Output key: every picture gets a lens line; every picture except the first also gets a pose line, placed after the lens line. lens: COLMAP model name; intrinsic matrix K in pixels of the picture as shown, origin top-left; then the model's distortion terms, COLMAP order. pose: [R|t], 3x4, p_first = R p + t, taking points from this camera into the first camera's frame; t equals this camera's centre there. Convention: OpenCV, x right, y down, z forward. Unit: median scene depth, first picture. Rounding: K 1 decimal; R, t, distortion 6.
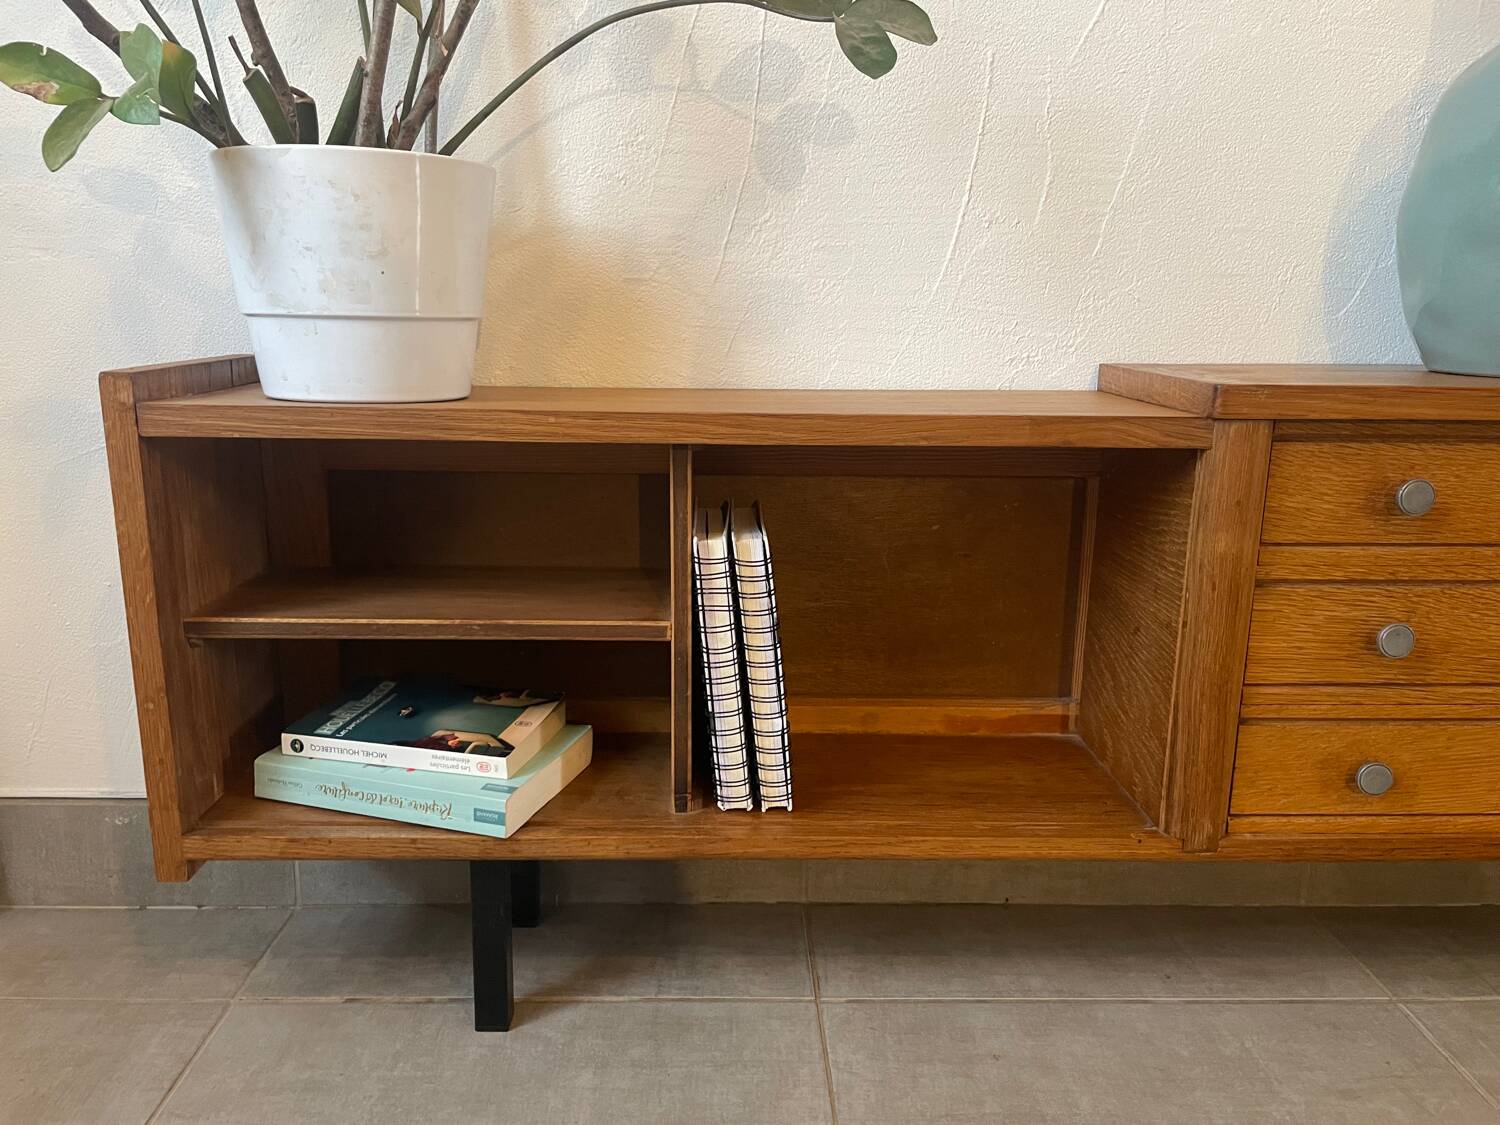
lens RADIAL K [[1157.9, 0, 734.4], [0, 1157.9, 567.1], [0, 0, 1]] dist [0.084454, -0.120435]
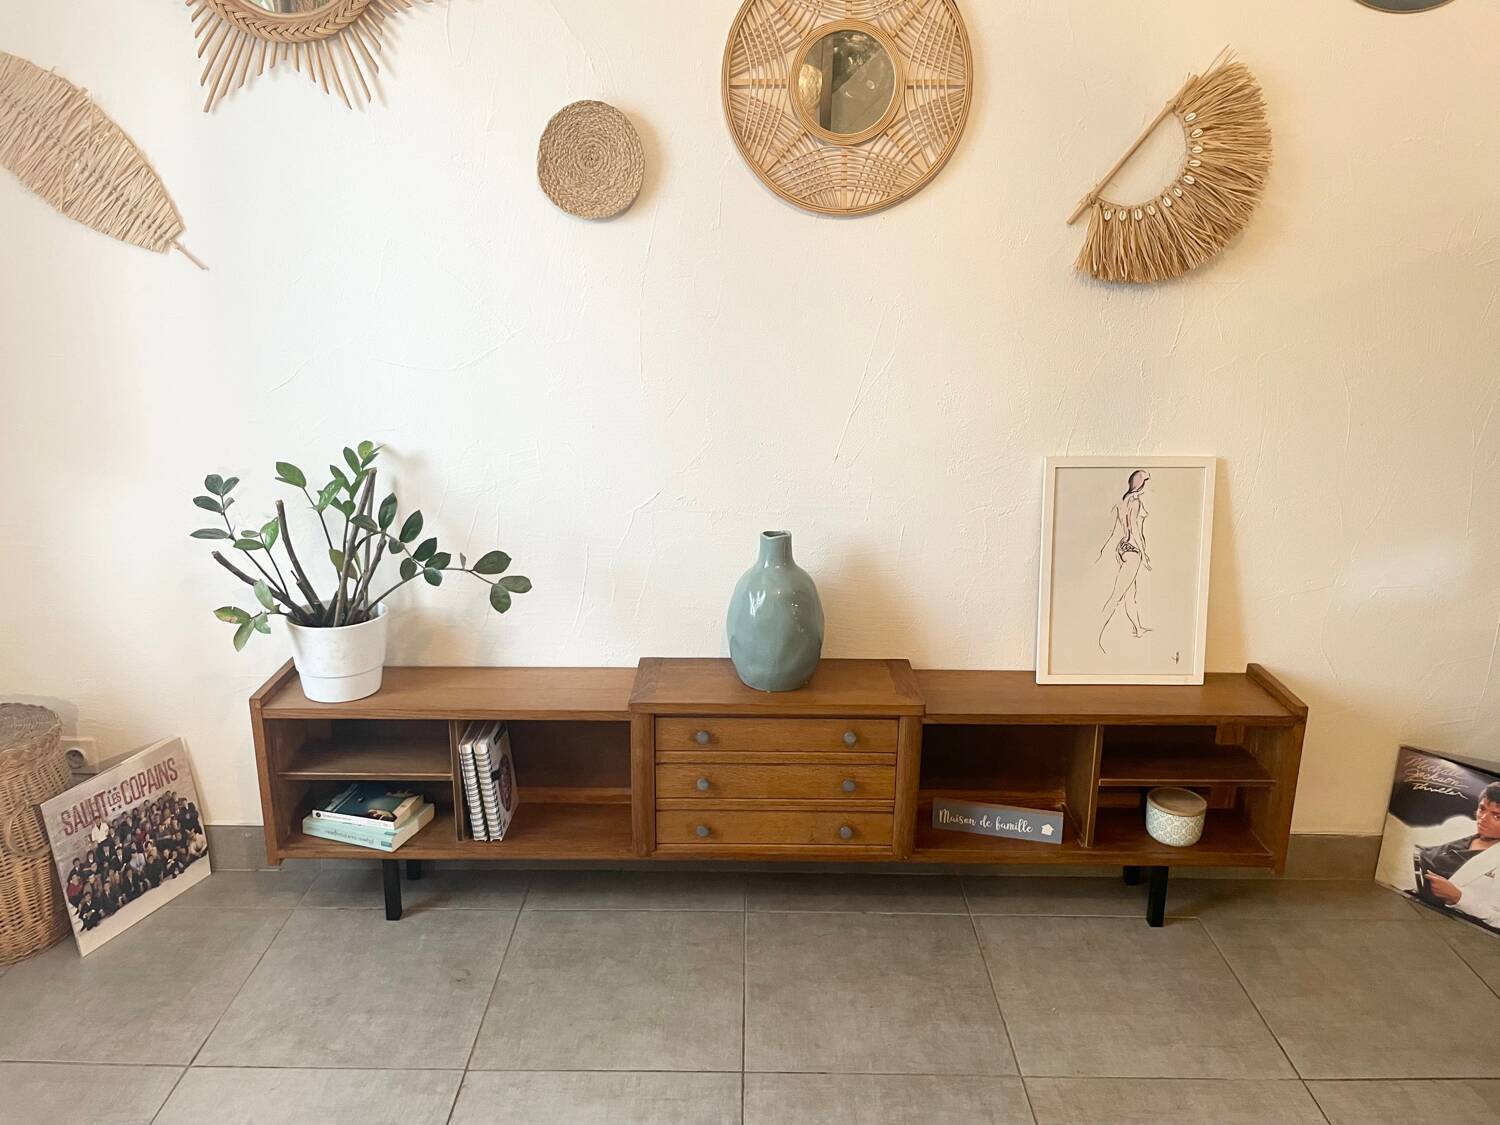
lens RADIAL K [[1157.9, 0, 743.2], [0, 1157.9, 551.3], [0, 0, 1]] dist [0.084454, -0.120435]
pose [[0.999694, 0.004029, -0.024426, 0.684544], [-0.002802, 0.998741, 0.050085, -0.607062], [0.024597, -0.050002, 0.998446, -1.678415]]
